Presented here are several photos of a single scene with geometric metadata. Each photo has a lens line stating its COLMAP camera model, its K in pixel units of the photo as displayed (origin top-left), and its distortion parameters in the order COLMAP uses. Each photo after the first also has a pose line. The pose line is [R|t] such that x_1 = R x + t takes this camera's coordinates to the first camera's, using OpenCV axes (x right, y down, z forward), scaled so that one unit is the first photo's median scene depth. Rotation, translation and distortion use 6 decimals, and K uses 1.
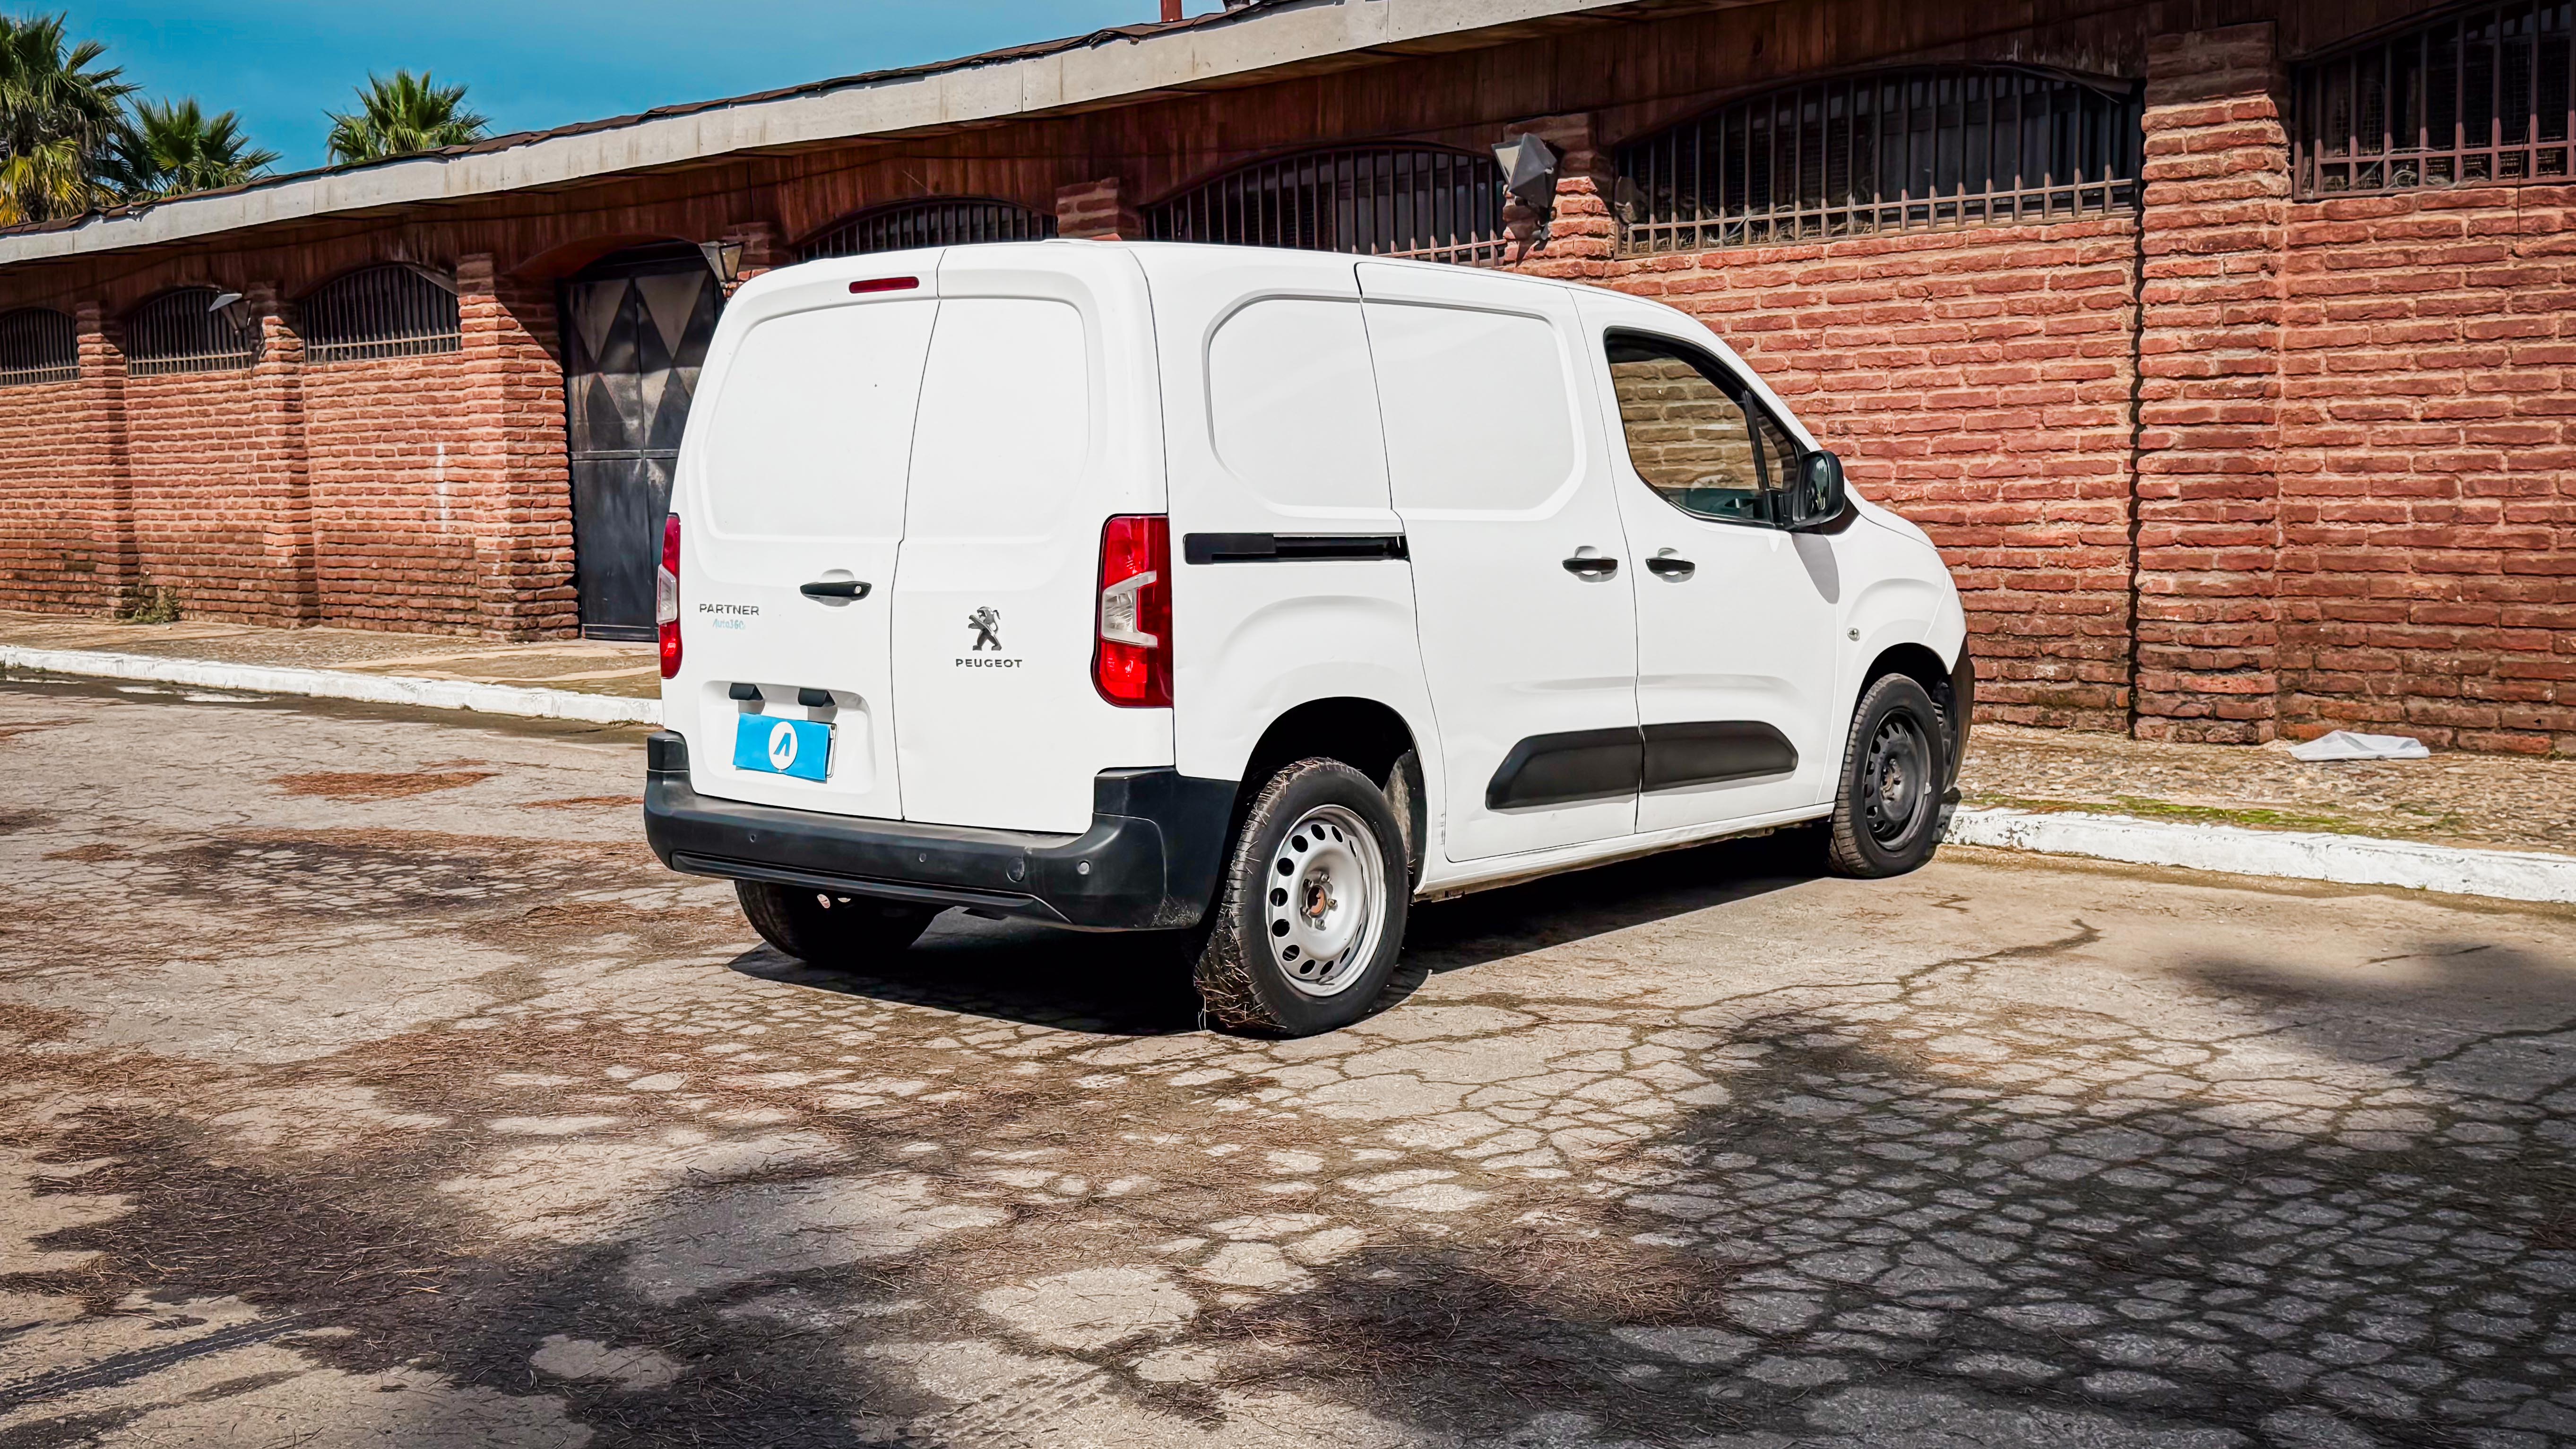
lens RADIAL K [[2622.4, 0, 1255.4], [0, 2622.4, 733.4], [0, 0, 1]] dist [0.197830, -0.491301]
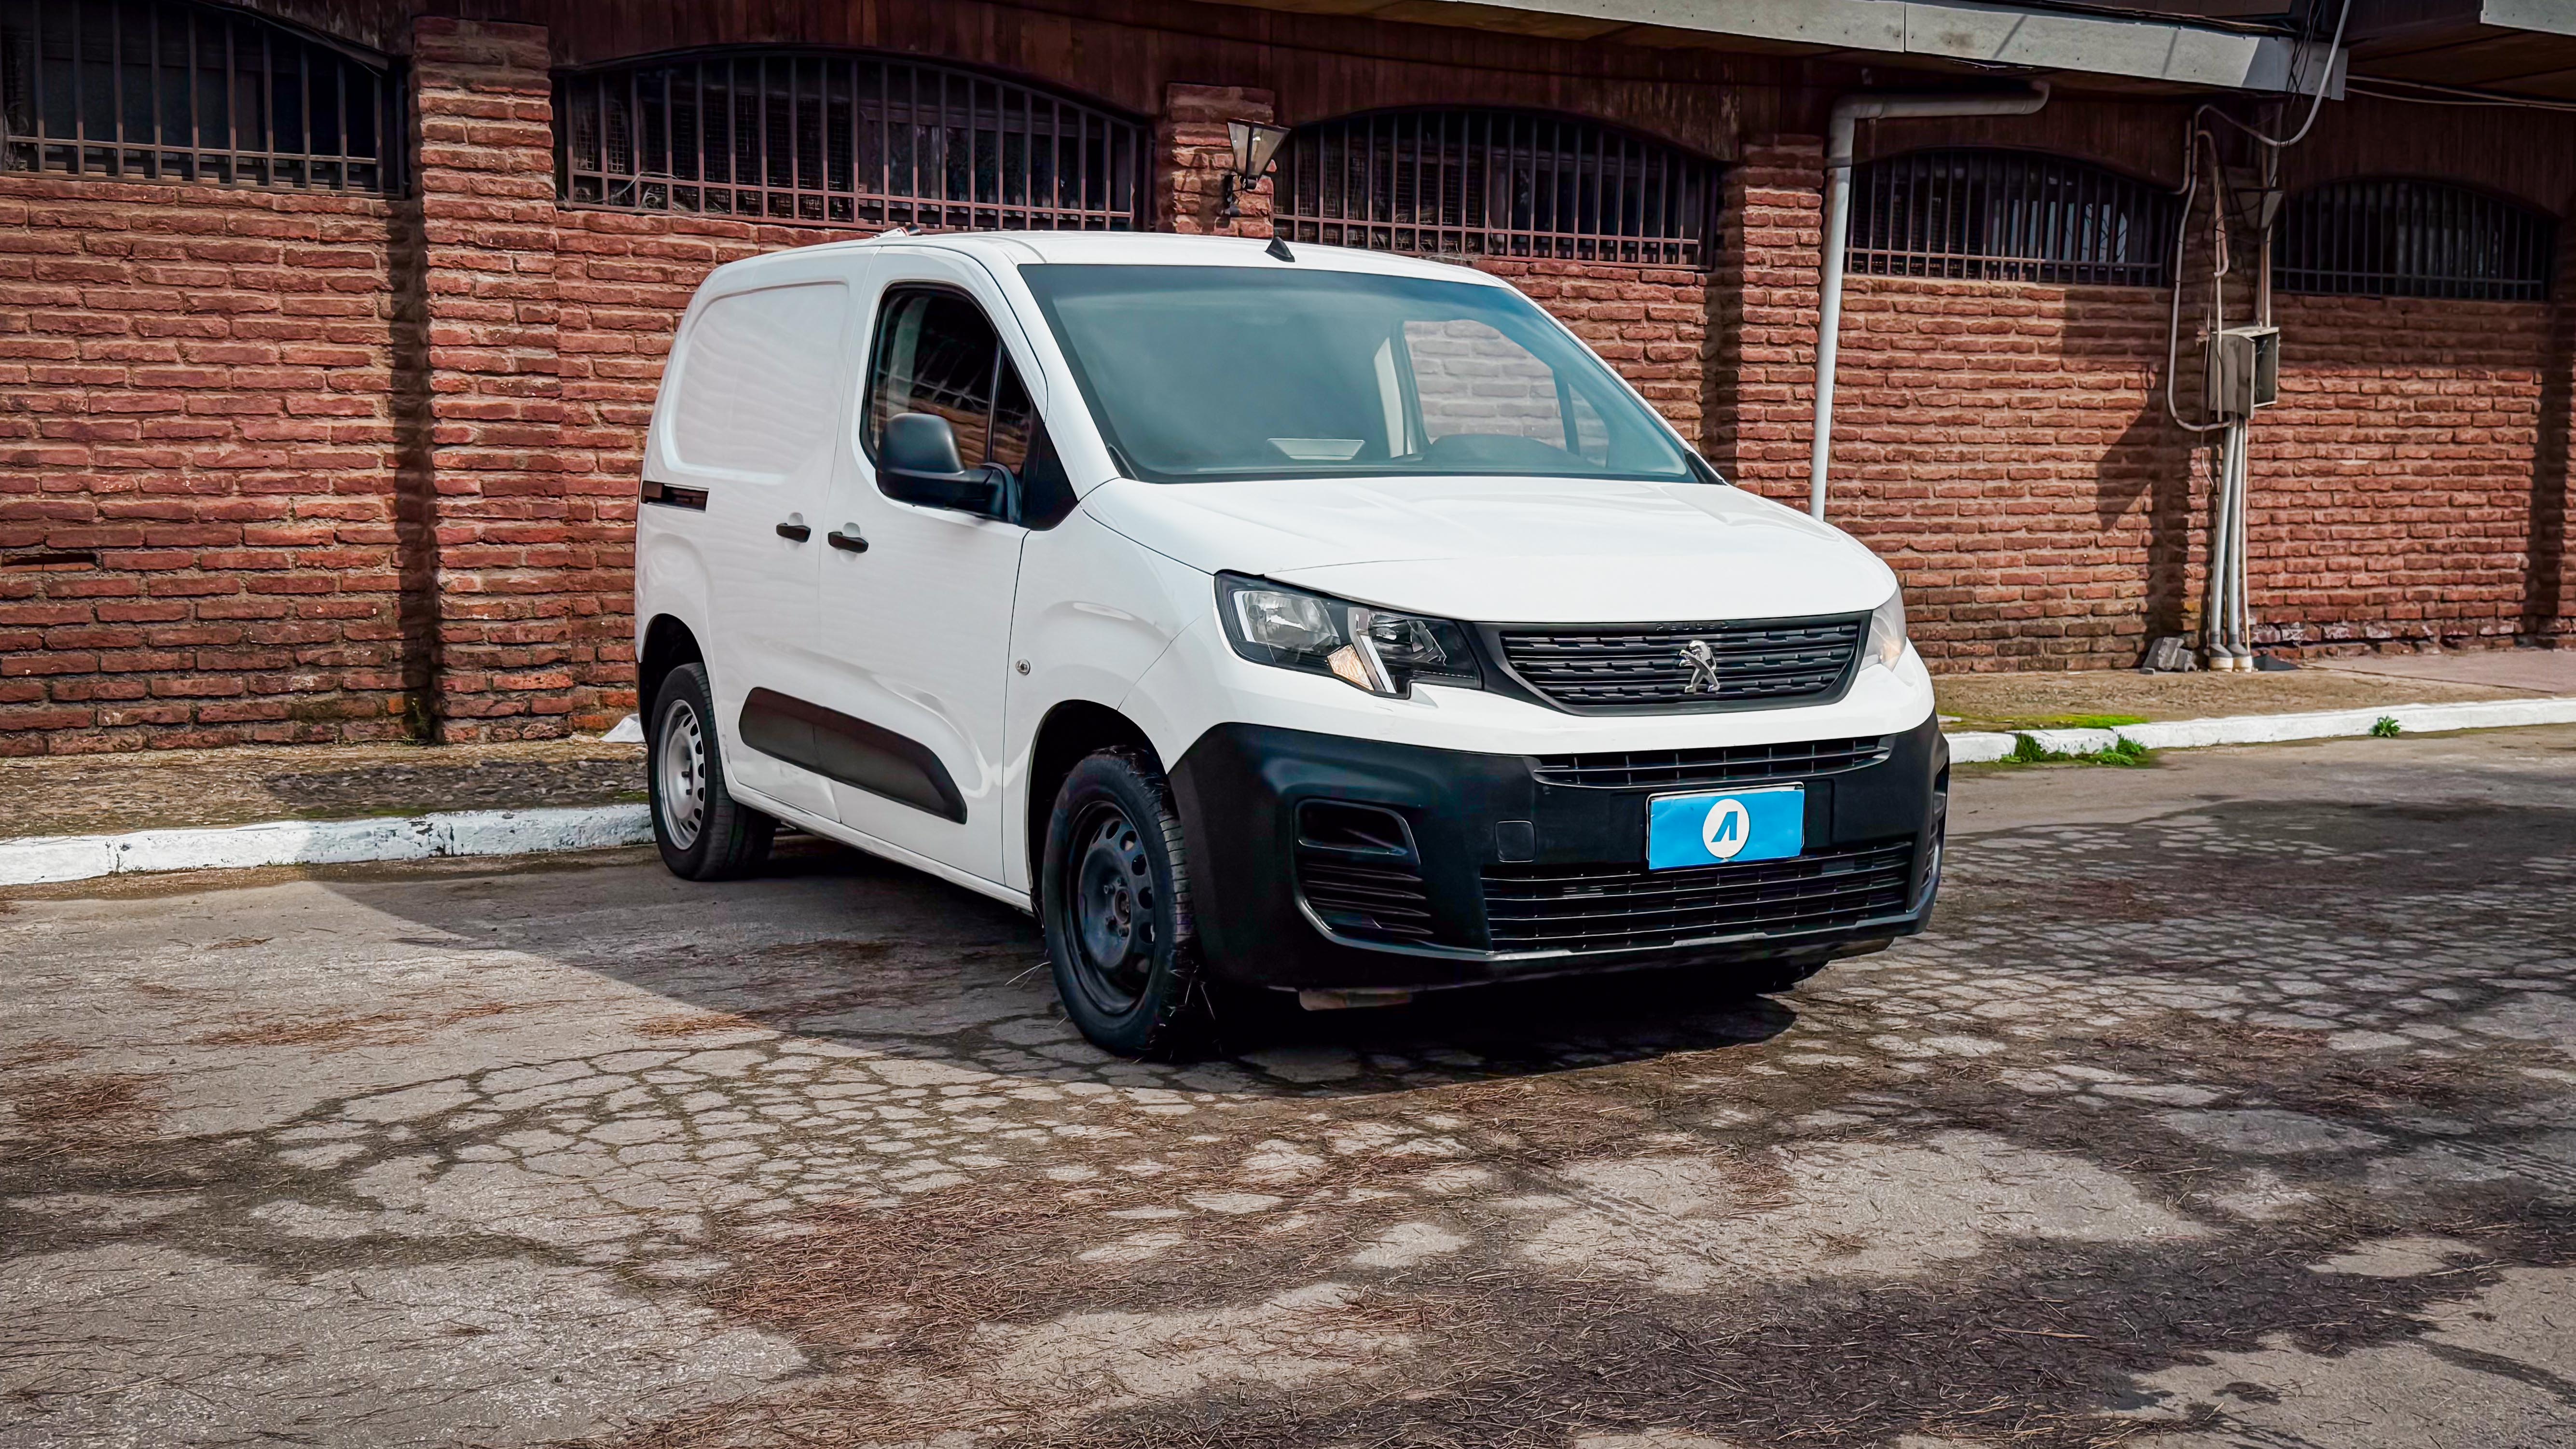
lens RADIAL K [[2673.7, 0, 1285.8], [0, 2673.7, 772.1], [0, 0, 1]] dist [0.203895, -0.509603]
pose [[0.285172, -0.080977, 0.955050, -0.534083], [0.087593, 0.994457, 0.058164, -0.018401], [-0.954466, 0.067068, 0.290684, 0.429095]]
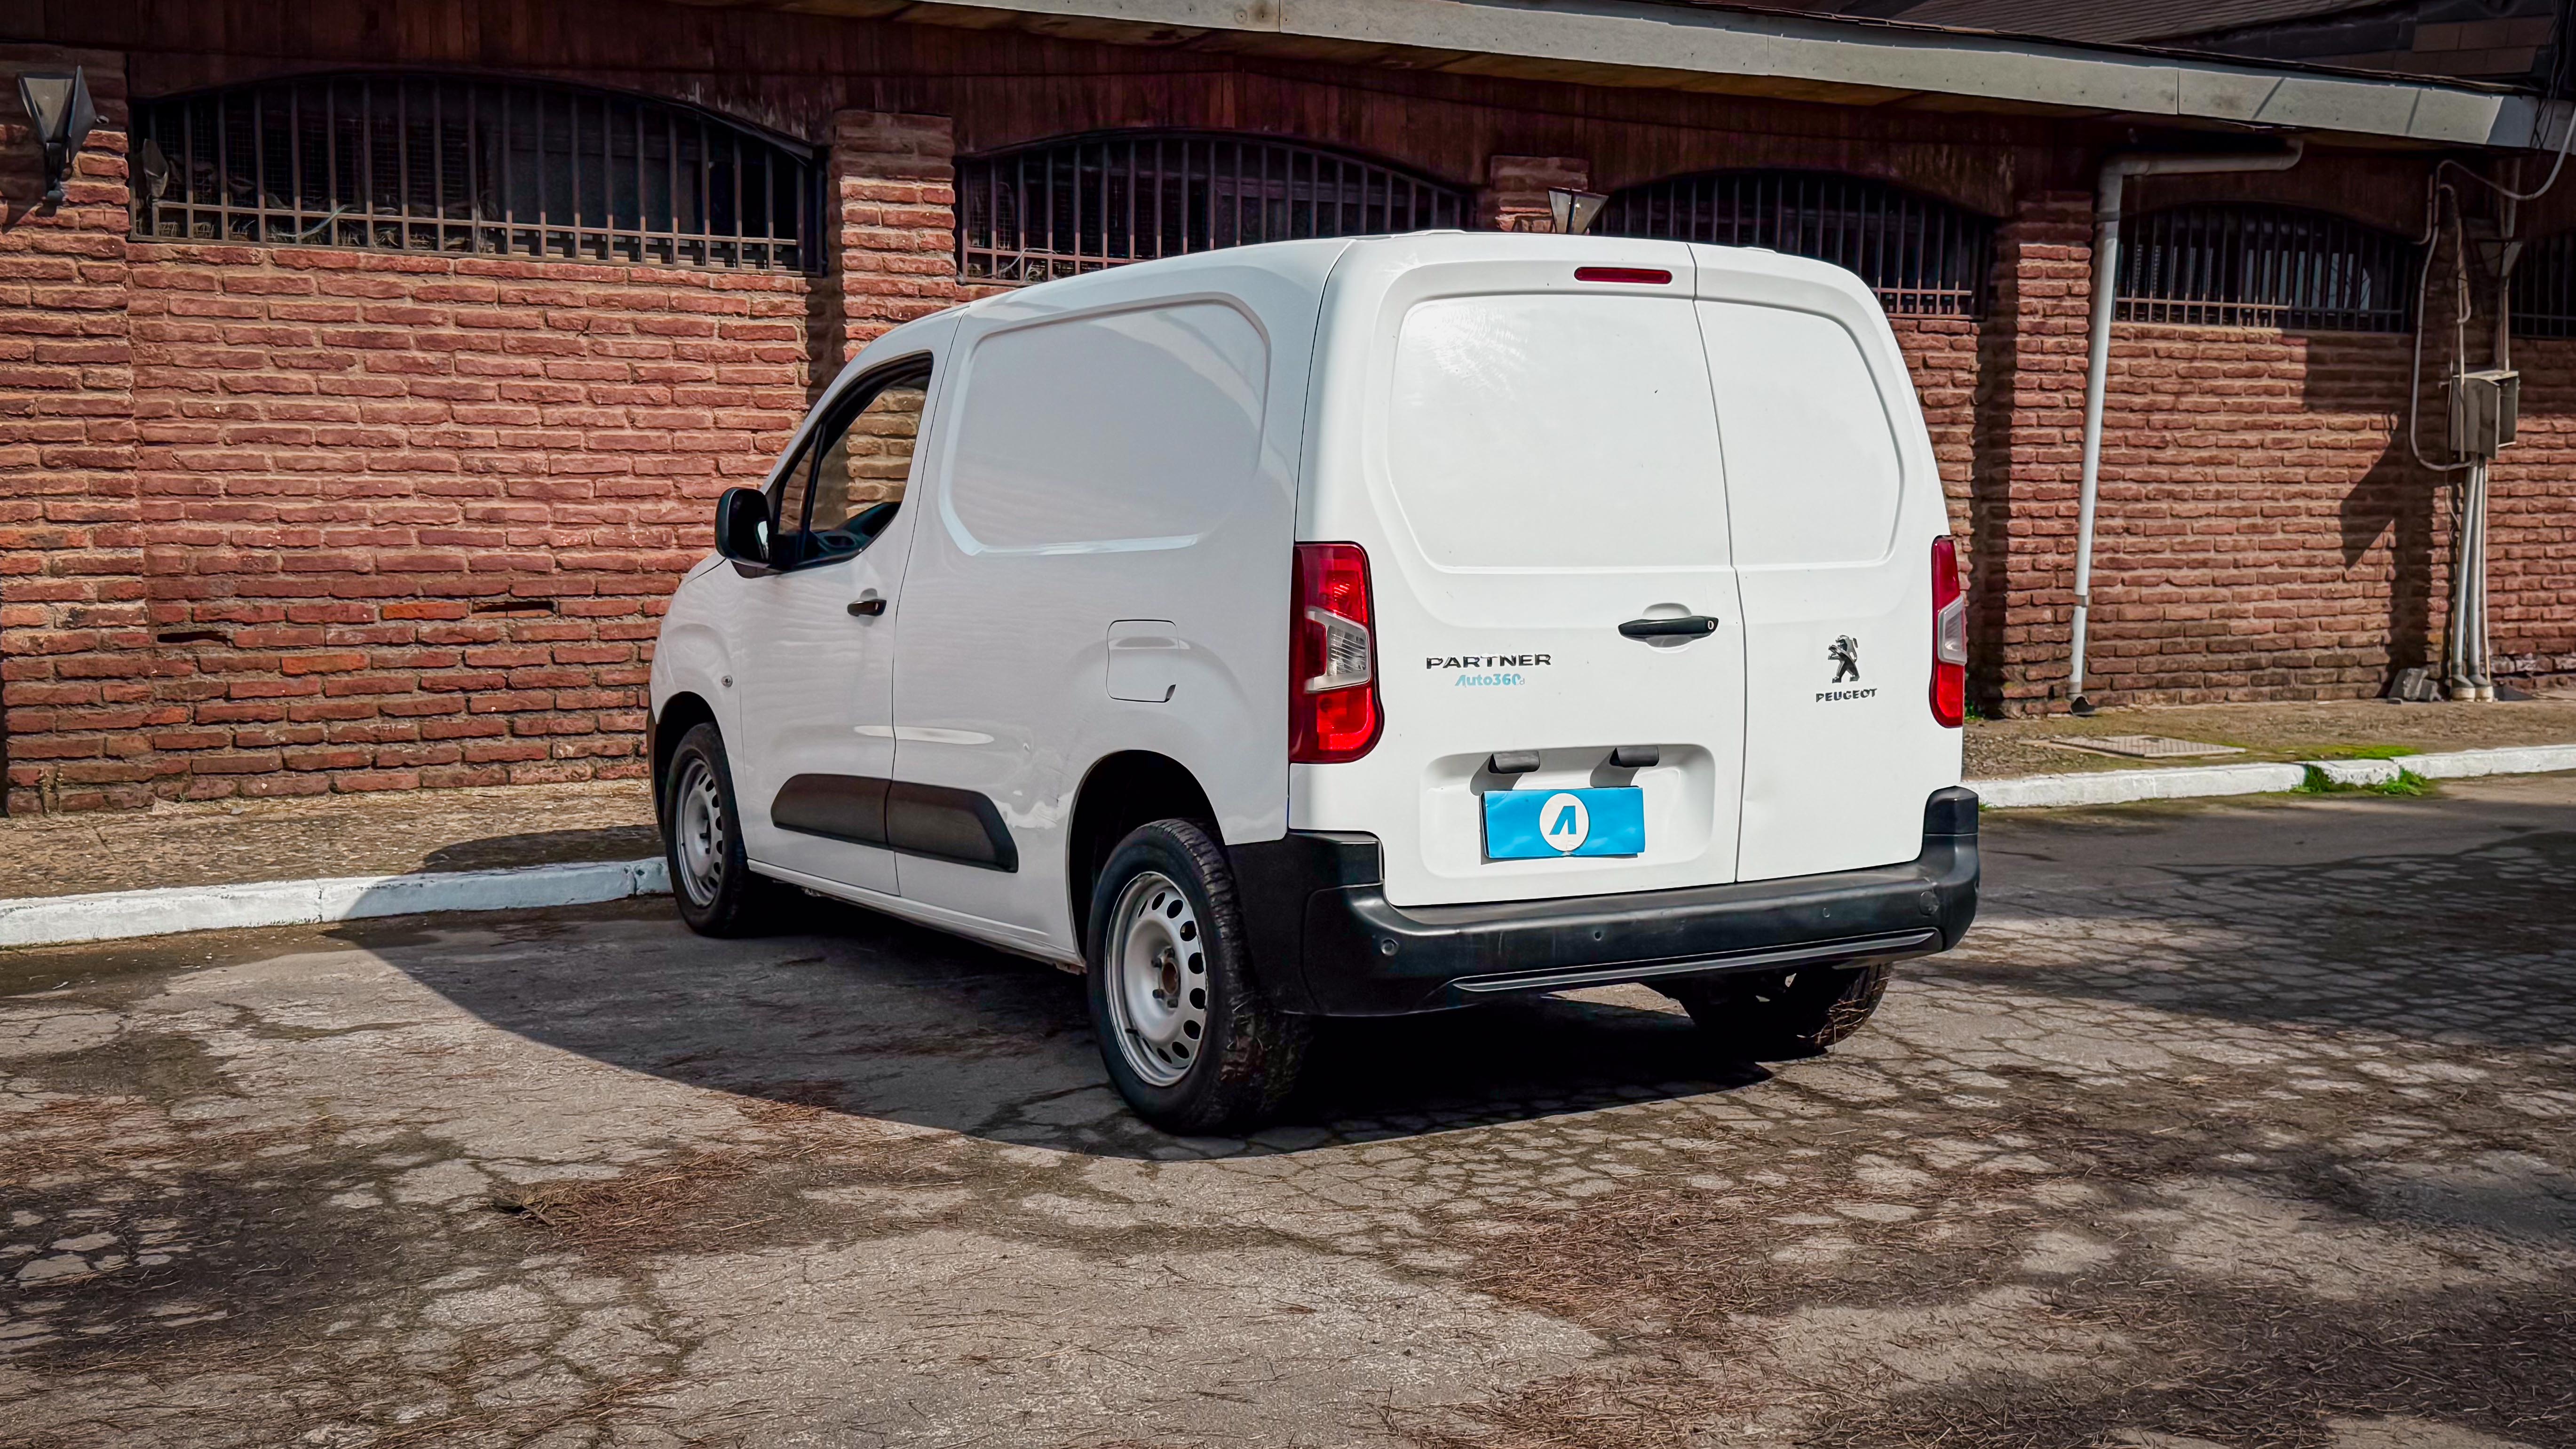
lens RADIAL K [[2622.5, 0, 1255.4], [0, 2622.5, 733.4], [0, 0, 1]] dist [0.197830, -0.491301]
pose [[0.326291, -0.063153, 0.943157, -0.611949], [0.087899, 0.995470, 0.036246, -0.038169], [-0.941174, 0.071076, 0.330364, 0.511691]]
